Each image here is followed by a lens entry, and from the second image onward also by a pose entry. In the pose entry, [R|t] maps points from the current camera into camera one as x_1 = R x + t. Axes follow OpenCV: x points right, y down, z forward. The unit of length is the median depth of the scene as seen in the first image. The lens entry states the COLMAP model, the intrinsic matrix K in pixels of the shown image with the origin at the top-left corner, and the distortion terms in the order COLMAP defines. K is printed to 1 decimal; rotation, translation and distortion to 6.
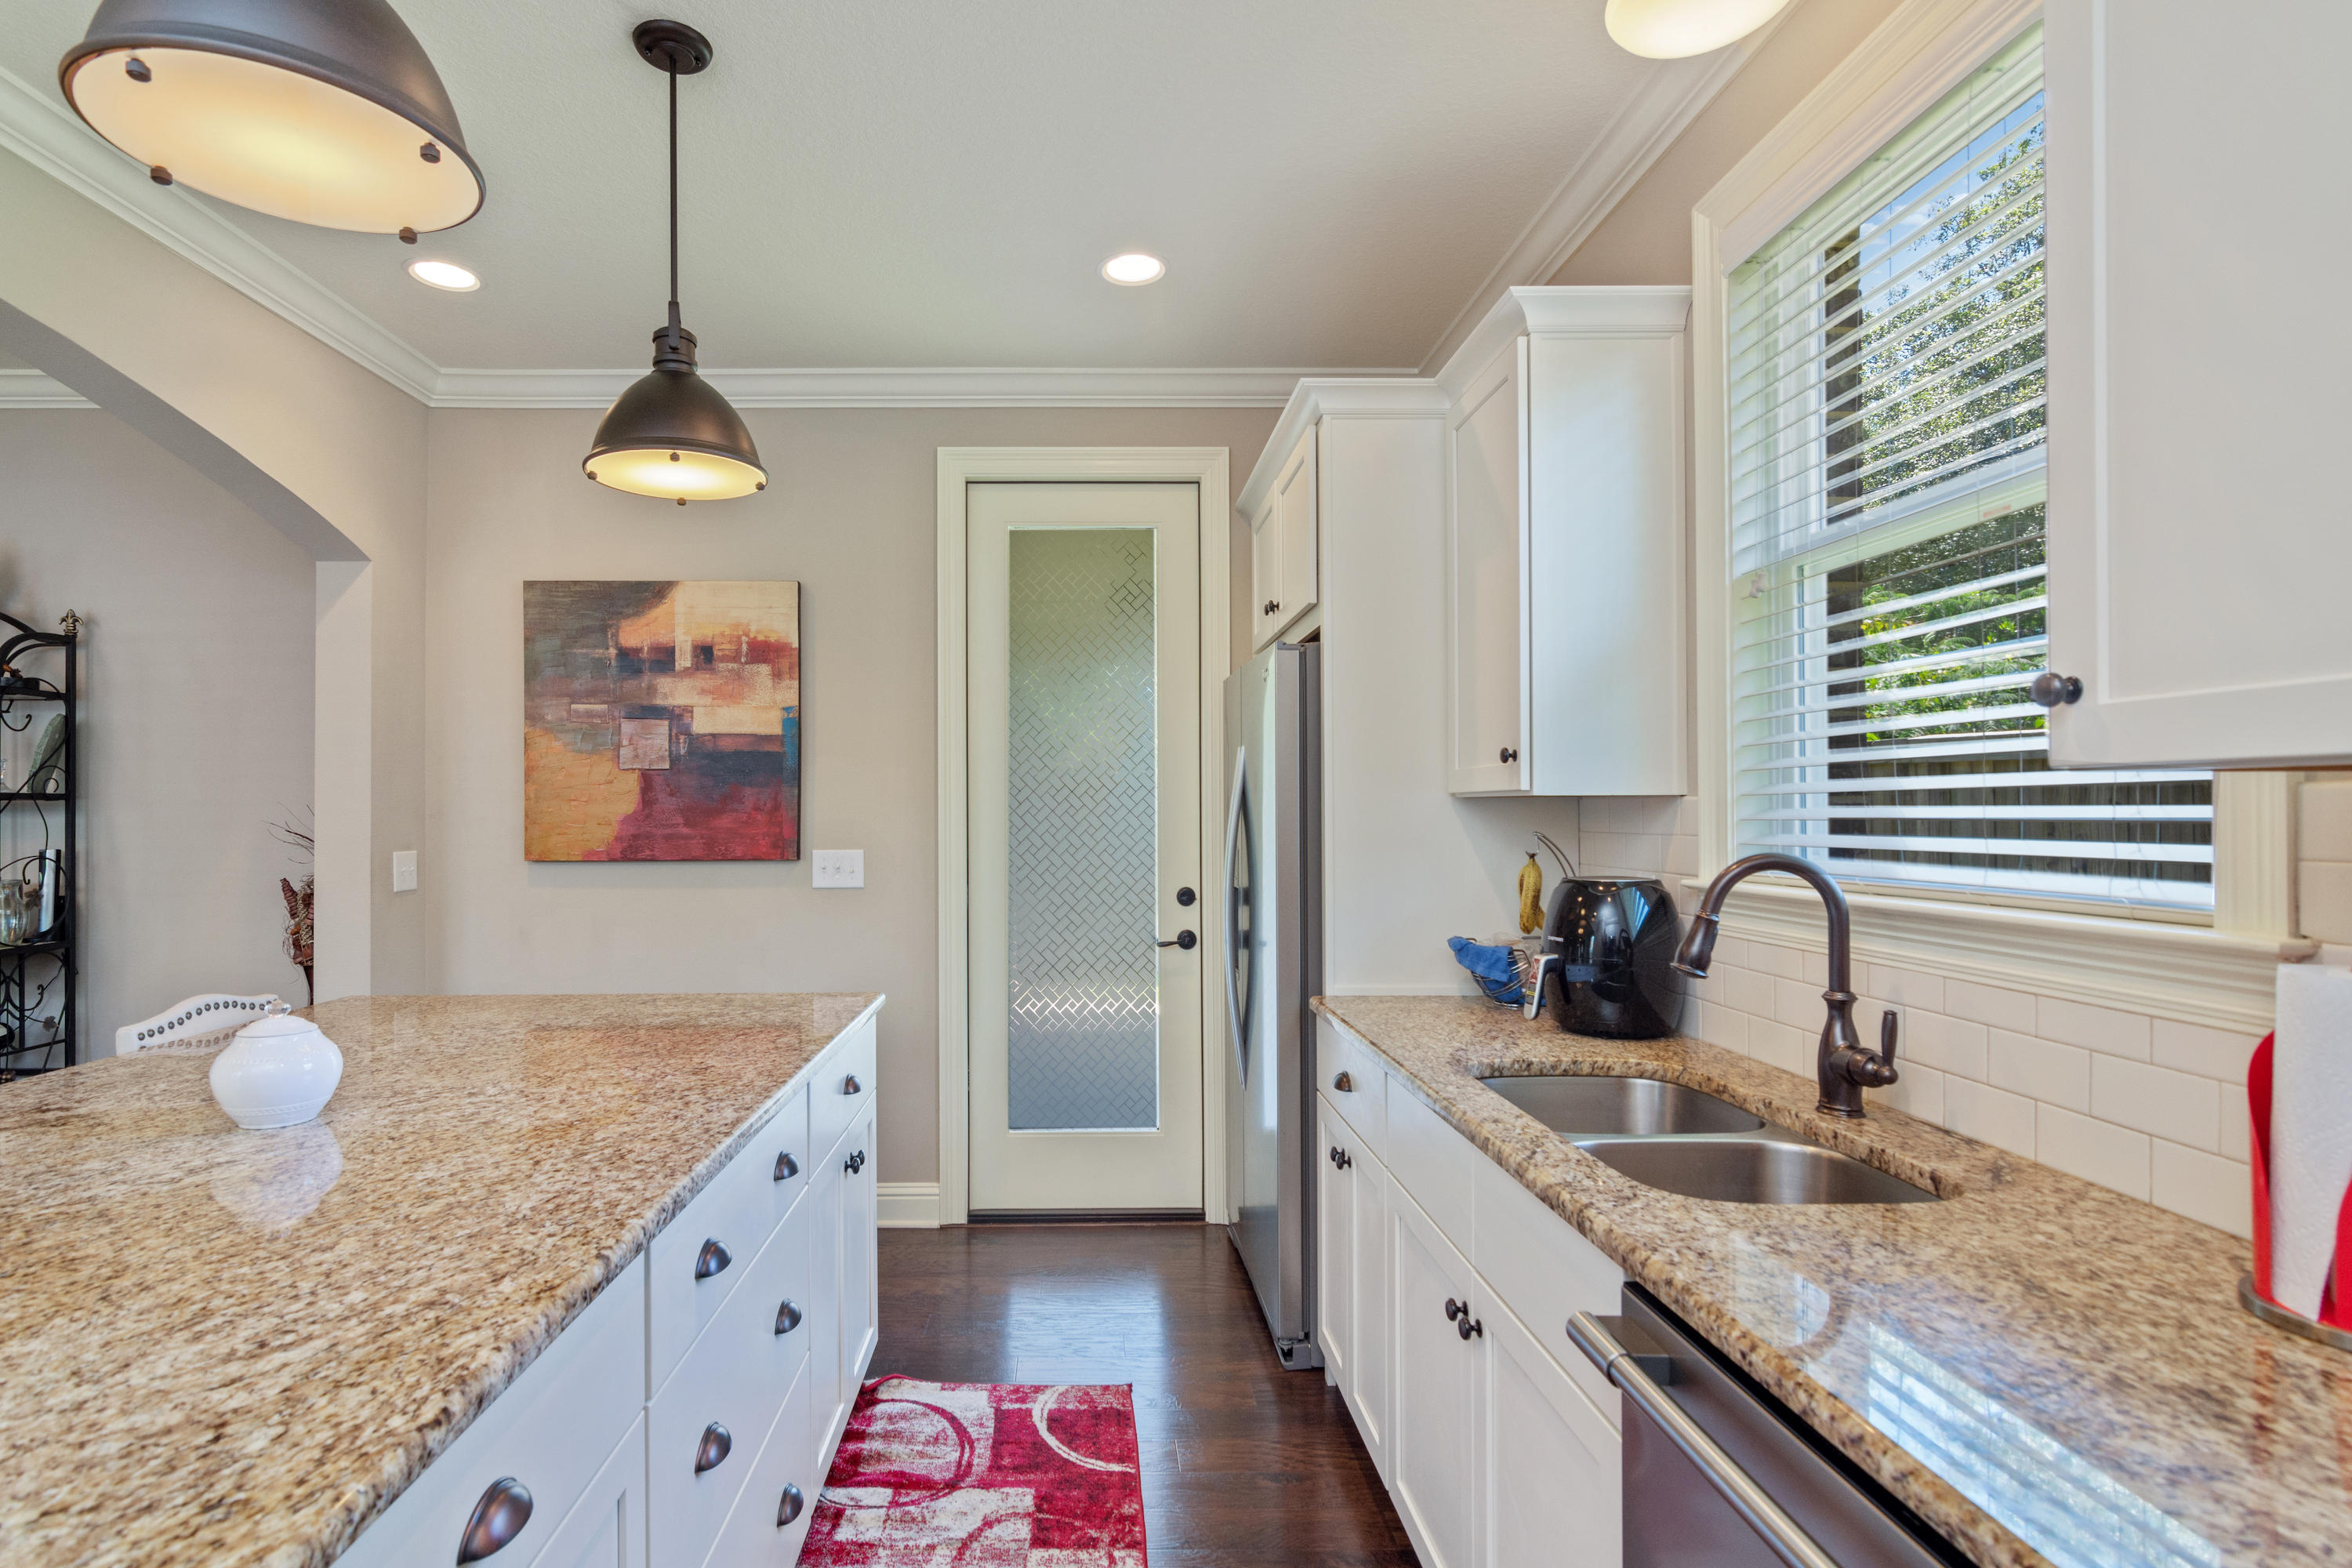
lens RADIAL K [[1134.8, 0, 1090.3], [0, 1134.8, 814.7], [0, 0, 1]] dist [-0.002410, 0.002766]
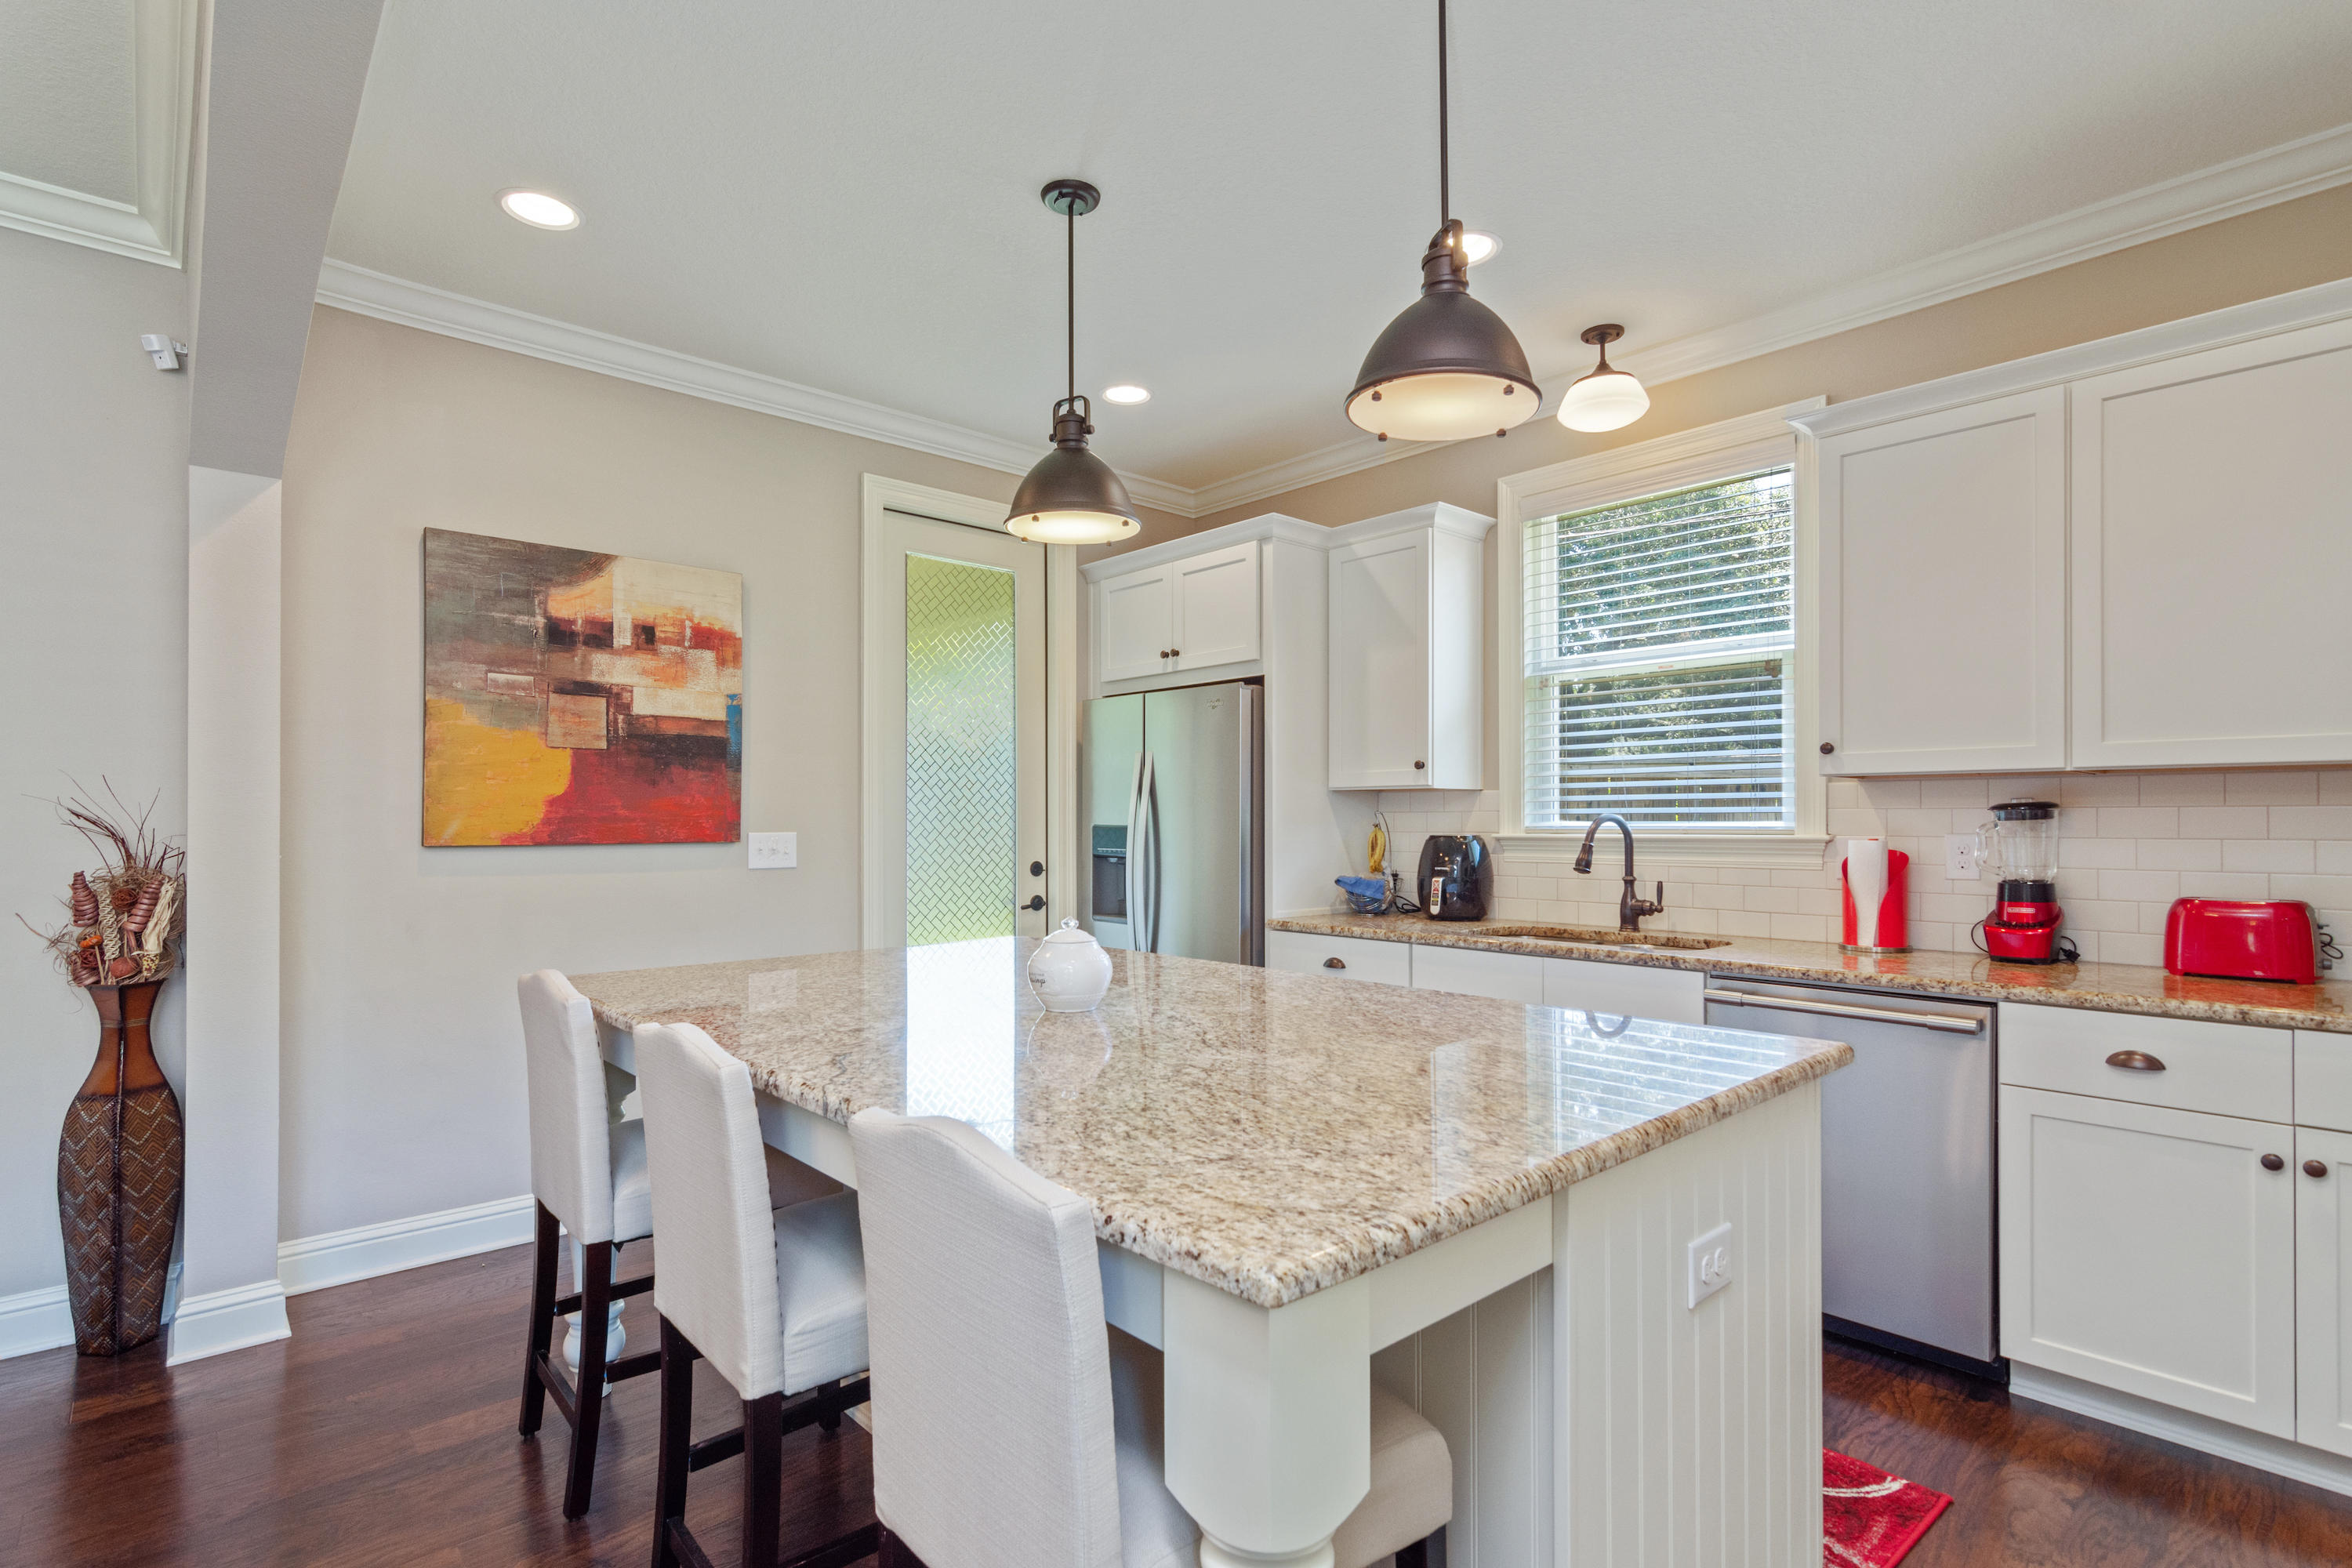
lens RADIAL K [[1134.8, 0, 1159.6], [0, 1134.8, 812.9], [0, 0, 1]] dist [-0.002410, 0.002766]
pose [[0.756261, 0.004470, 0.654255, -0.645286], [-0.000498, 0.999980, -0.006256, 0.019368], [-0.654270, 0.004405, 0.756248, -0.033795]]
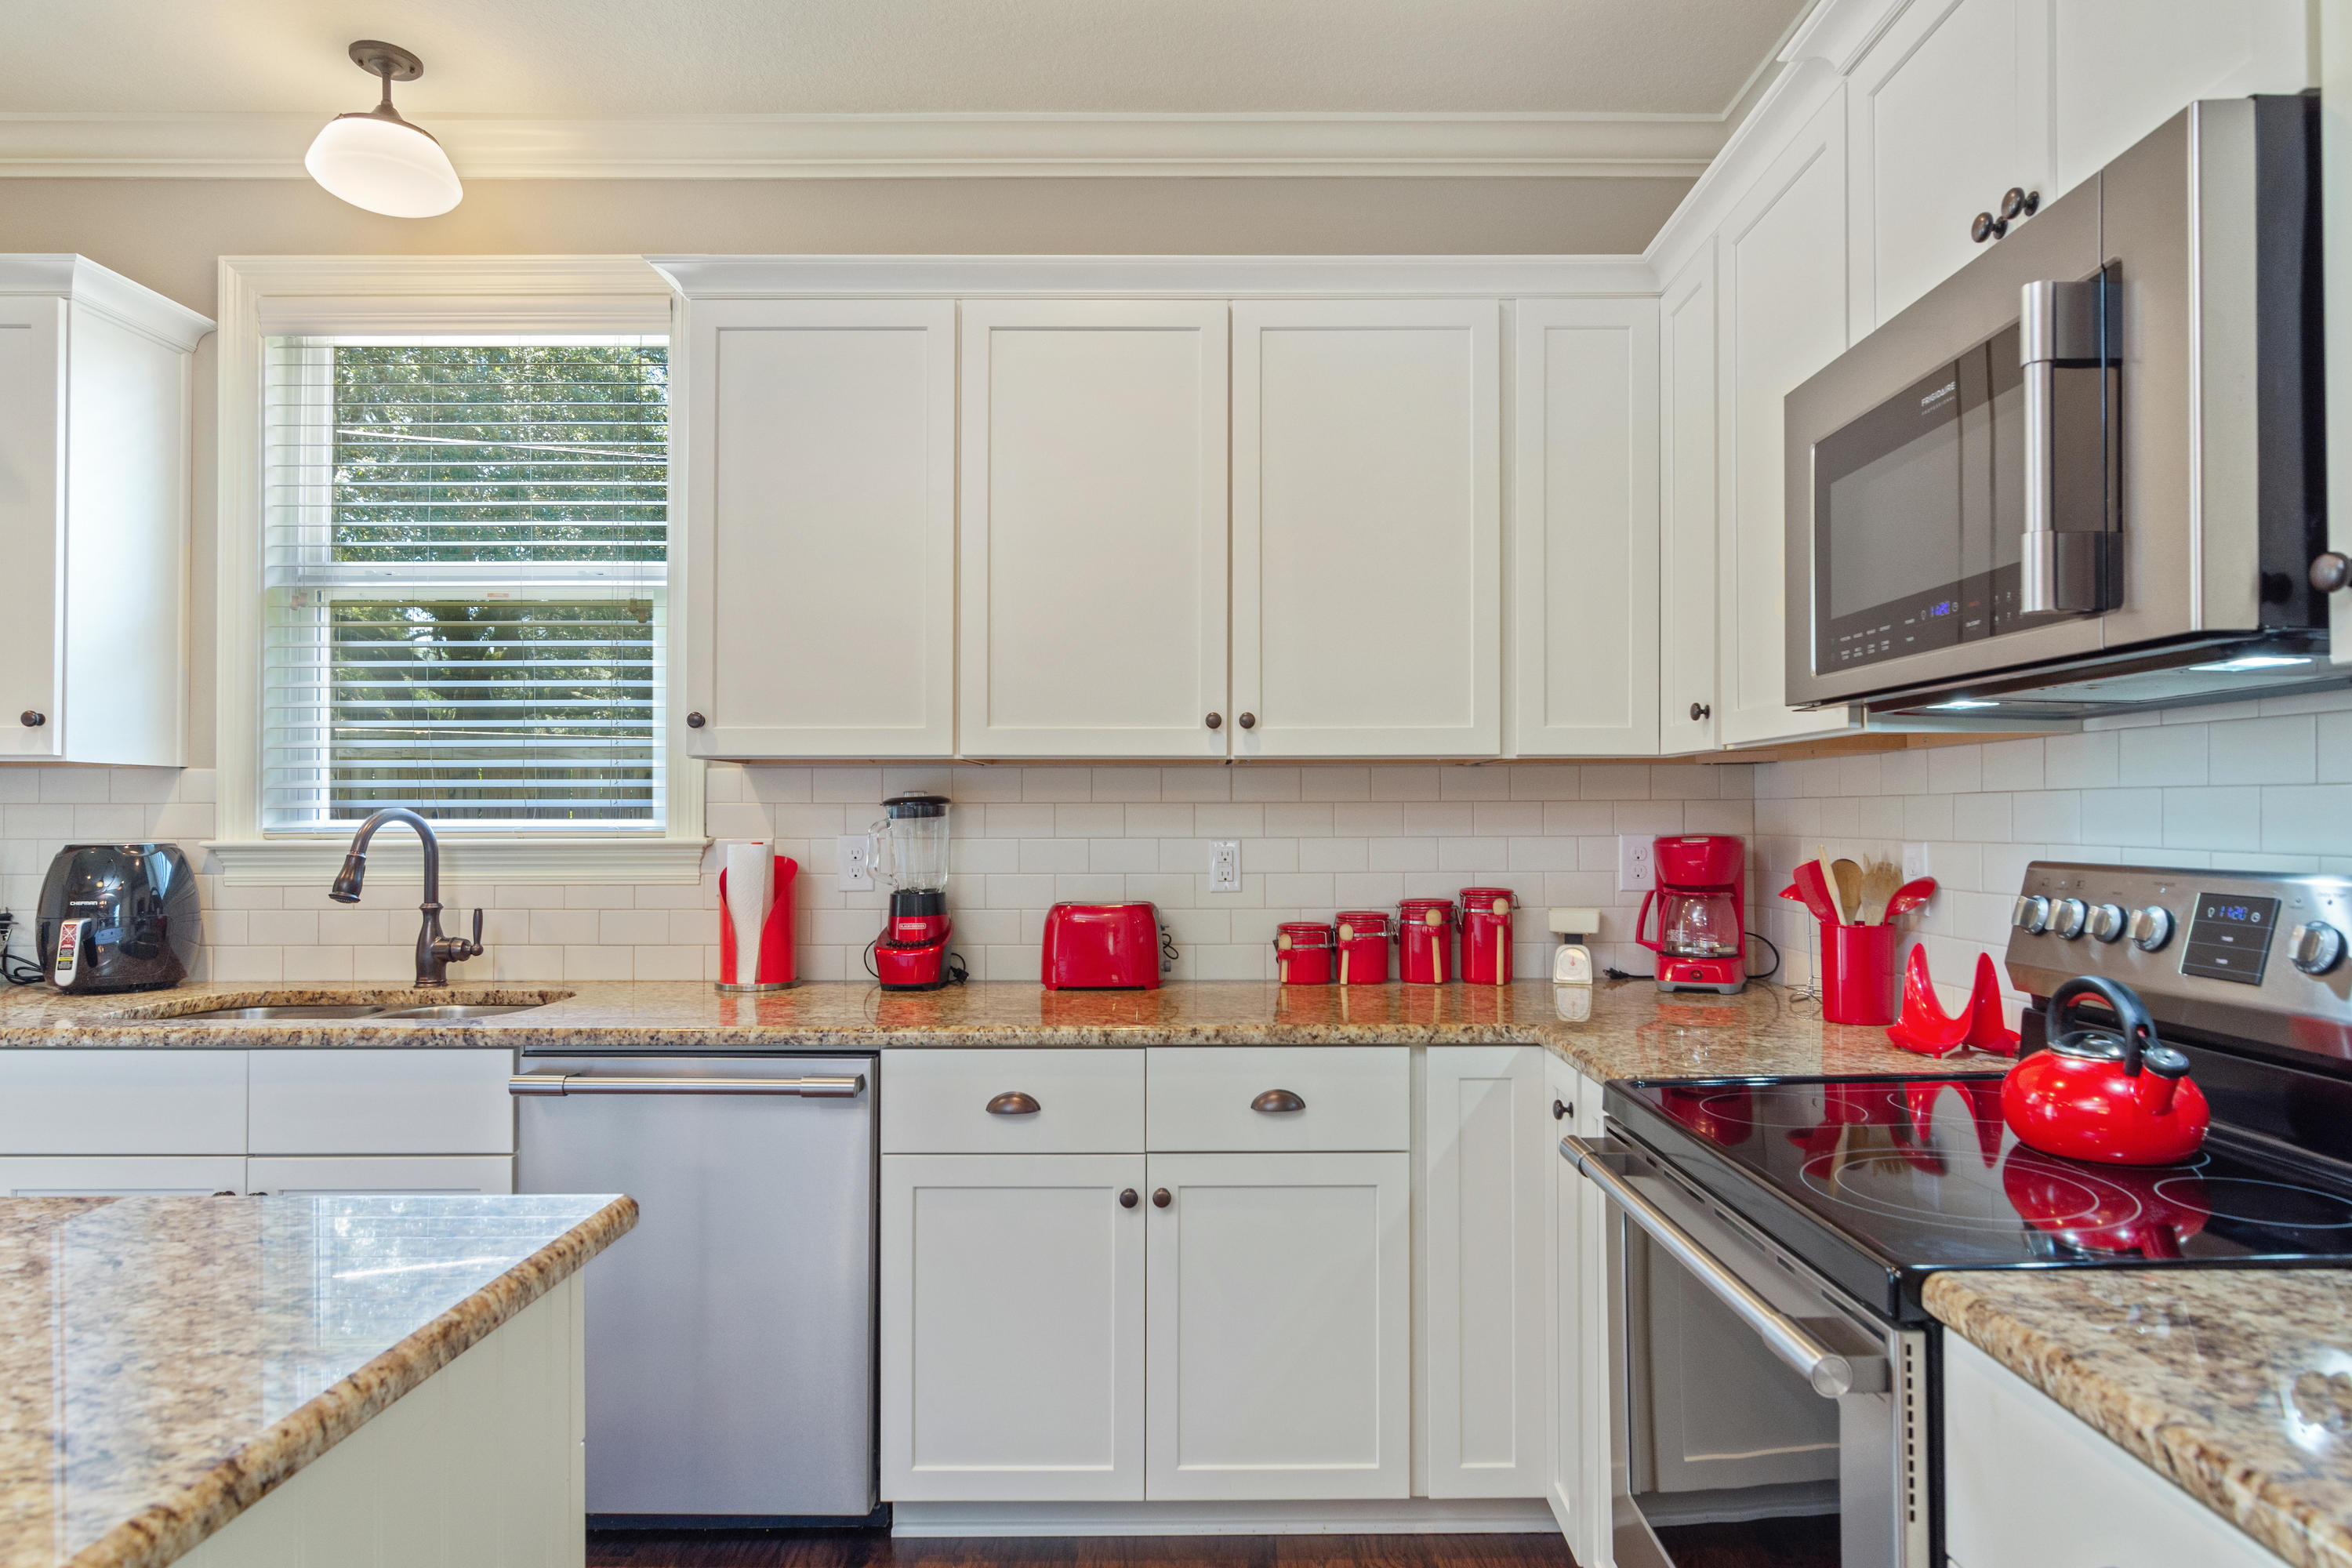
lens RADIAL K [[1347.5, 0, 1214.0], [0, 1347.5, 805.2], [0, 0, 1]] dist [-0.008447, 0.001757]
pose [[0.012444, 0.008435, 0.999887, -0.458018], [0.000312, 0.999964, -0.008440, 0.018623], [-0.999923, 0.000417, 0.012441, -0.013535]]
